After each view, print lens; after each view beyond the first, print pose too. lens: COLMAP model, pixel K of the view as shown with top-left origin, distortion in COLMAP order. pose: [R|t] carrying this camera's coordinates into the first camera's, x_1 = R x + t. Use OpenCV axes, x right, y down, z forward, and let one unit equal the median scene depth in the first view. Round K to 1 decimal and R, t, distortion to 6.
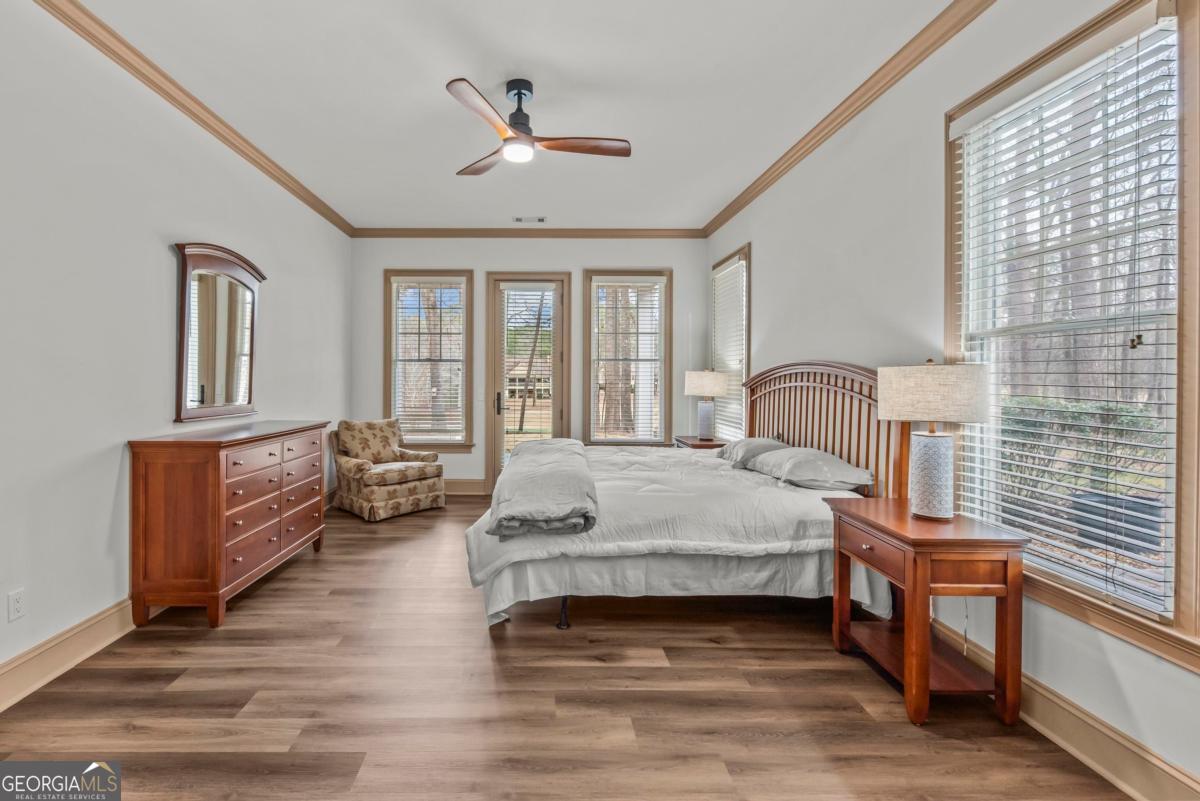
lens RADIAL K [[505.9, 0, 572.8], [0, 505.9, 377.1], [0, 0, 1]] dist [0.008967, -0.005599]
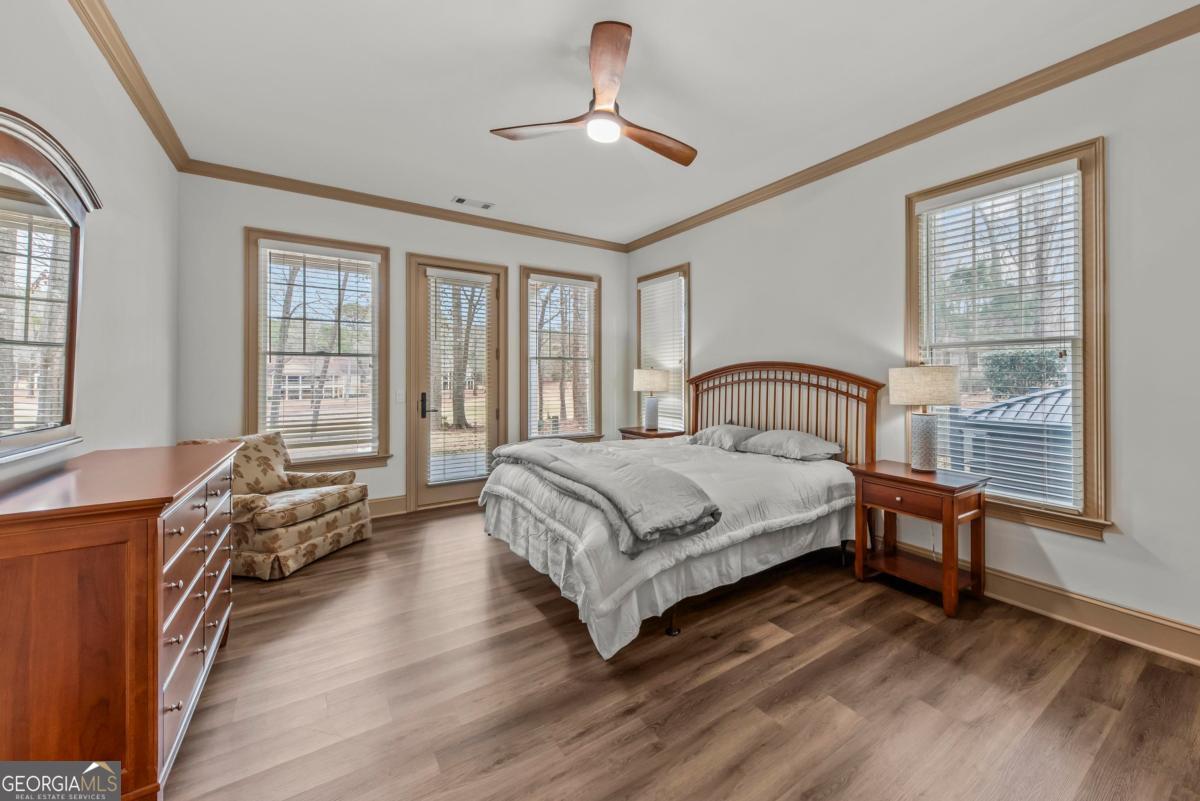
lens RADIAL K [[439.4, 0, 614.3], [0, 439.4, 371.6], [0, 0, 1]] dist [0.008761, 0.000061]
pose [[0.825913, 0.002079, 0.563794, -0.469158], [0.001948, 0.999977, -0.006542, -0.001102], [-0.563794, 0.006502, 0.825890, 0.290192]]
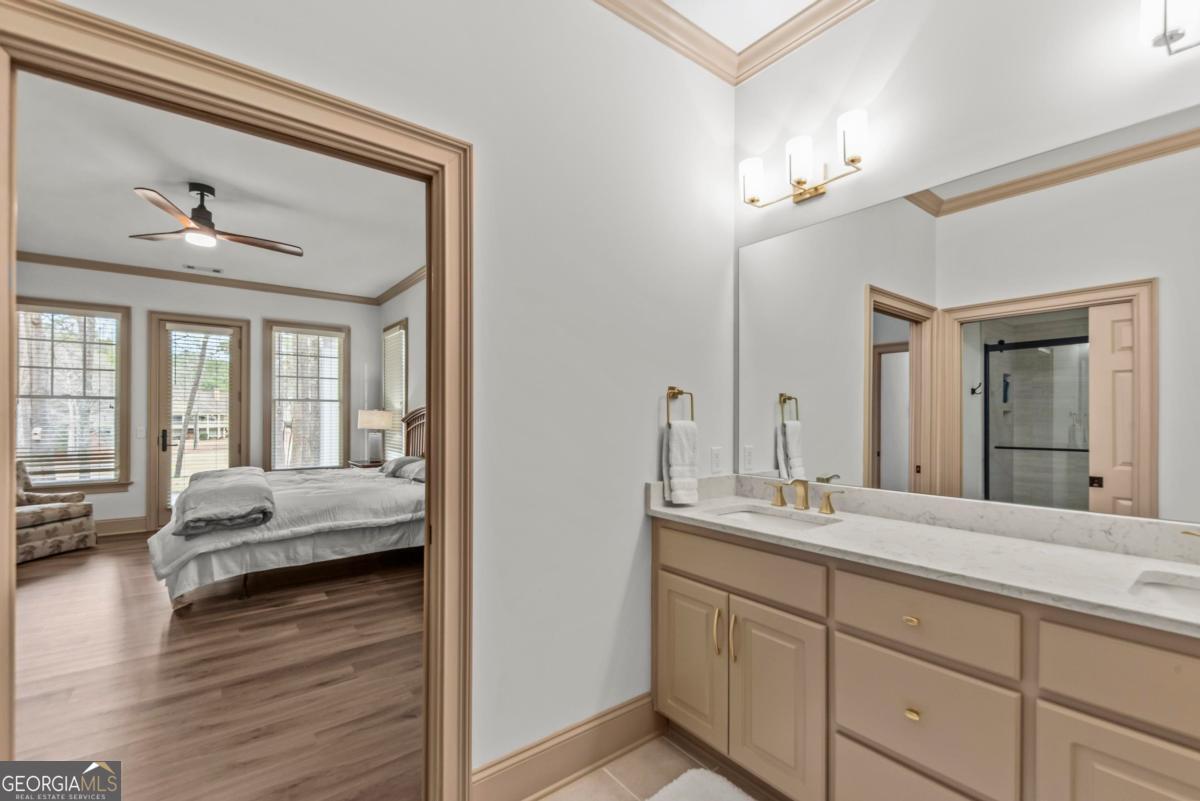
lens RADIAL K [[505.9, 0, 598.3], [0, 505.9, 413.8], [0, 0, 1]] dist [0.008967, -0.005599]
pose [[0.824835, -0.000862, 0.565372, -0.004246], [0.000935, 1.000000, 0.000162, -0.002169], [-0.565372, 0.000395, 0.824836, -0.534188]]
